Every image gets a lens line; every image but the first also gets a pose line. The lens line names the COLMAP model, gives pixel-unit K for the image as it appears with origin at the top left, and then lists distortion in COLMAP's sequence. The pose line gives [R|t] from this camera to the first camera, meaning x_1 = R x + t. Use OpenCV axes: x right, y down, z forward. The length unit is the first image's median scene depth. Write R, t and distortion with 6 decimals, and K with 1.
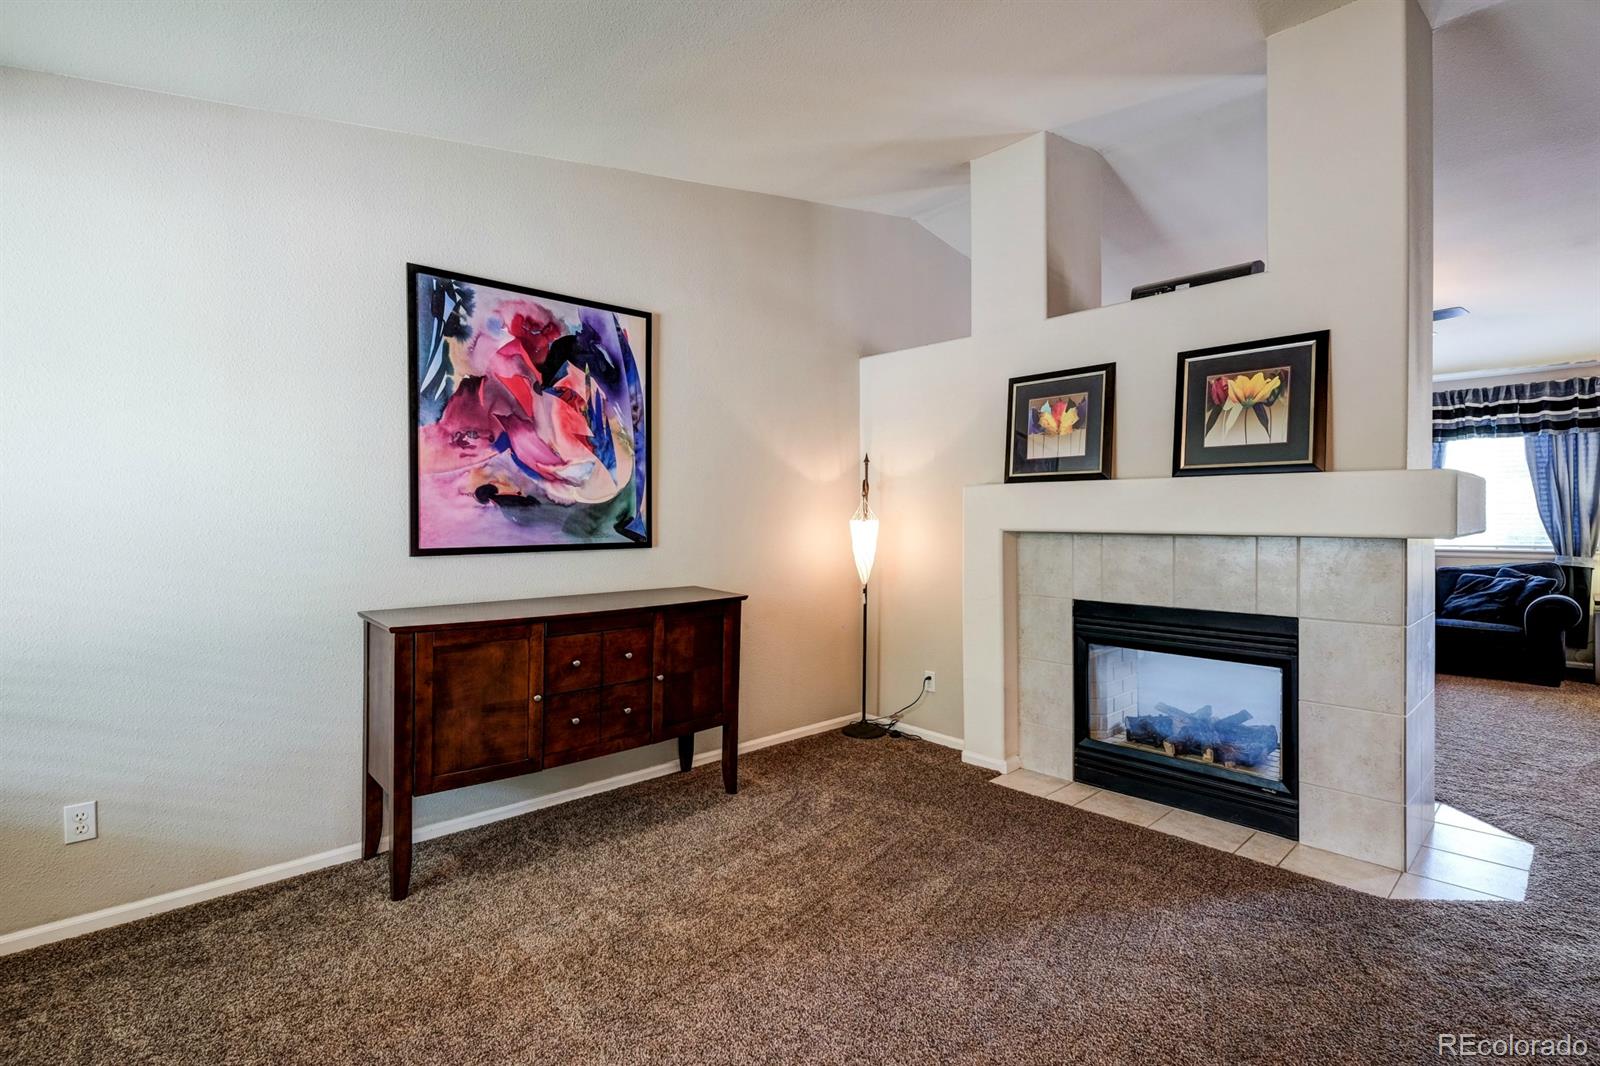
lens RADIAL K [[752.9, 0, 800.7], [0, 752.9, 521.9], [0, 0, 1]] dist [0.005289, 0.000047]
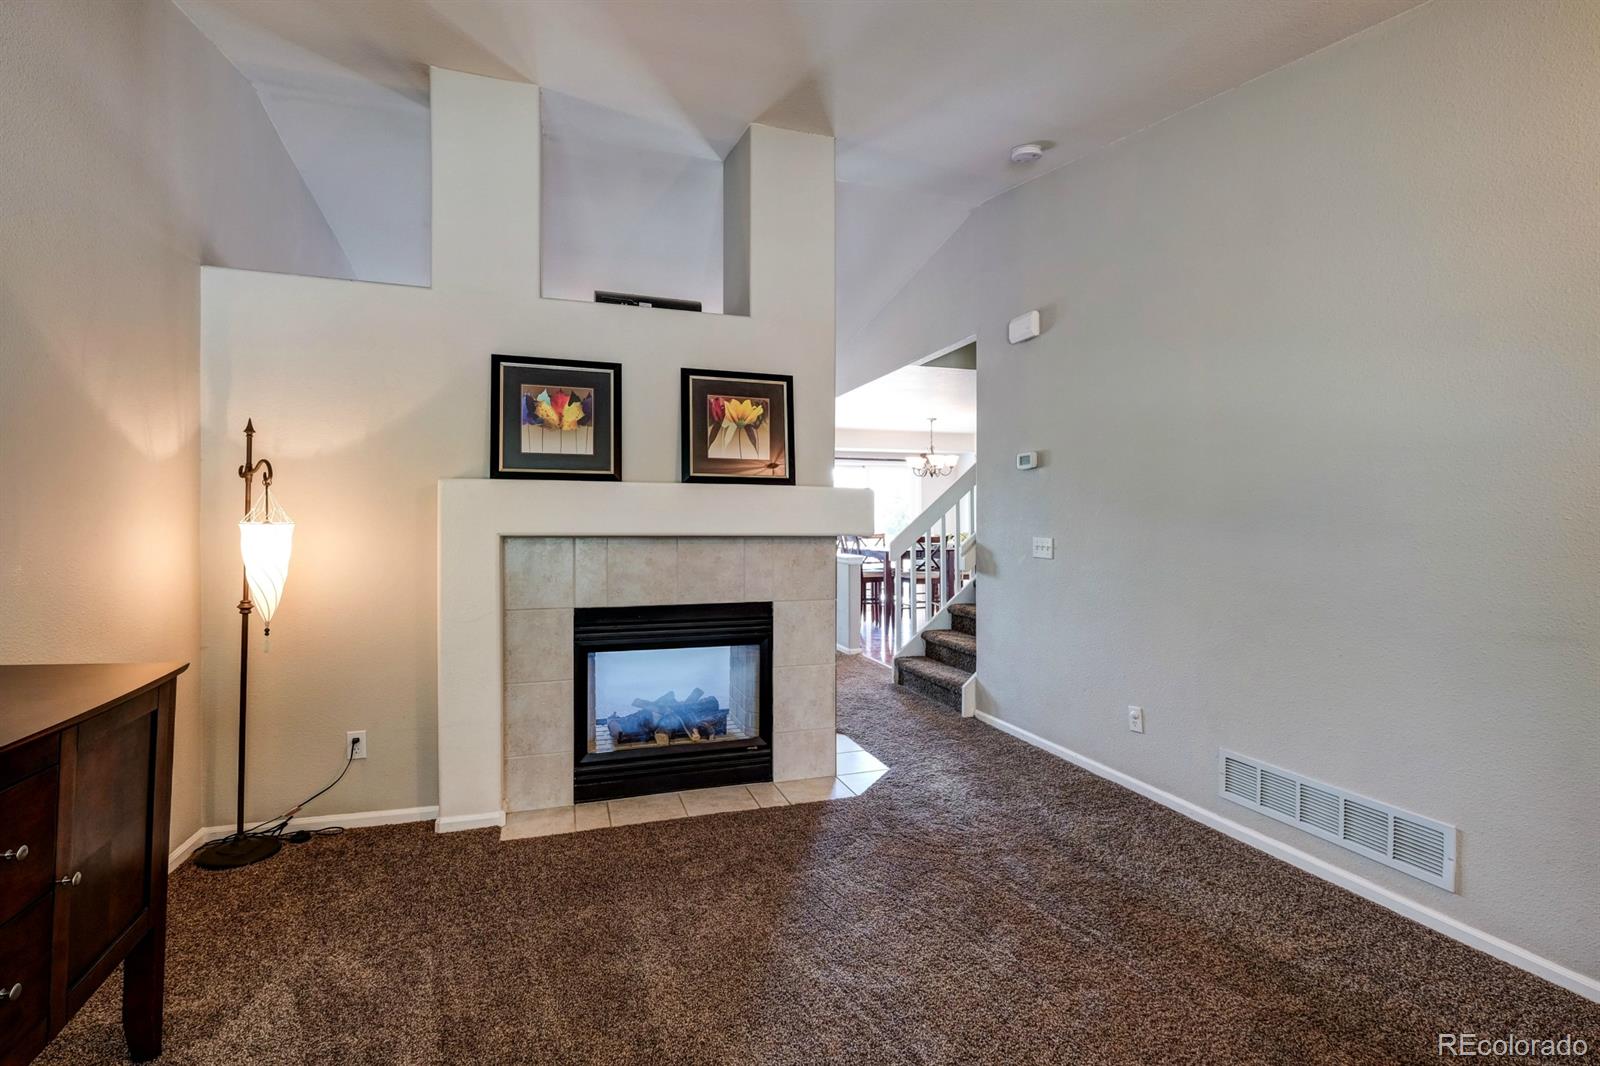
lens RADIAL K [[732.9, 0, 799.1], [0, 732.9, 516.8], [0, 0, 1]] dist [-0.002294, 0.001273]
pose [[0.414965, 0.007916, 0.909803, -0.354878], [0.000460, 0.999960, -0.008911, -0.001555], [-0.909837, 0.004116, 0.414945, 0.382831]]
